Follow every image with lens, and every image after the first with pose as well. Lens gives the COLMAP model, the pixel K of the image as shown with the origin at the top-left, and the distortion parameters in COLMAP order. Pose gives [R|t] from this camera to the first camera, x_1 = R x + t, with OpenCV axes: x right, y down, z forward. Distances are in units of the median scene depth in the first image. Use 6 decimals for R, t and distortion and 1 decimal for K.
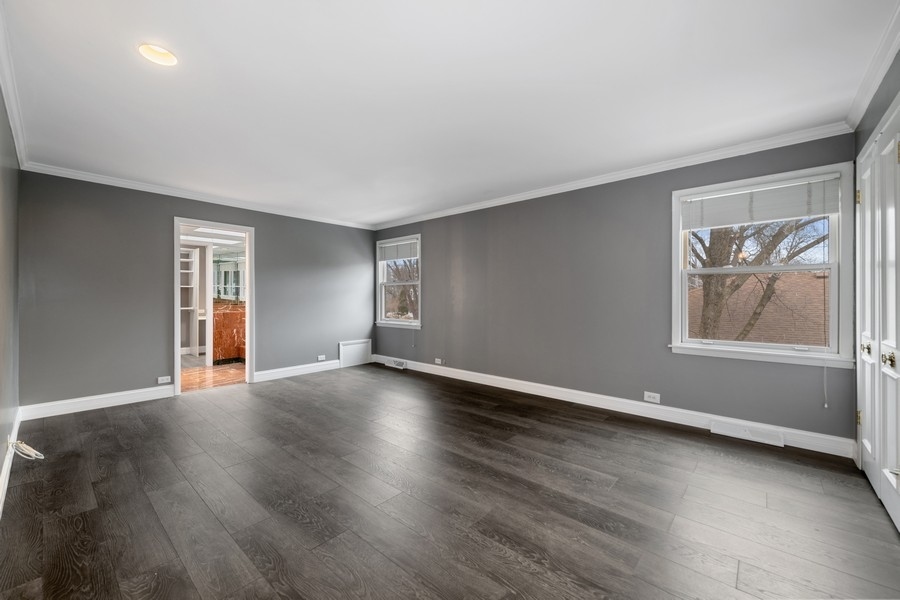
lens RADIAL K [[354.2, 0, 450.7], [0, 354.2, 298.9], [0, 0, 1]] dist [0.004477, -0.000909]
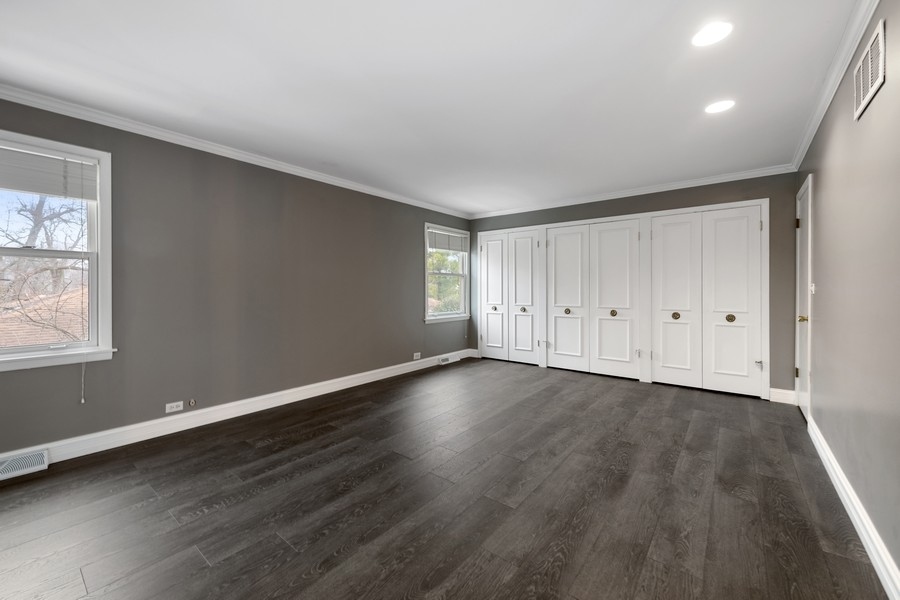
lens RADIAL K [[354.2, 0, 451.3], [0, 354.2, 290.7], [0, 0, 1]] dist [0.004477, -0.000909]
pose [[-0.044313, -0.006175, 0.998999, -1.618911], [0.006911, 0.999955, 0.006487, -0.009768], [-0.998994, 0.007192, -0.044268, 1.614572]]
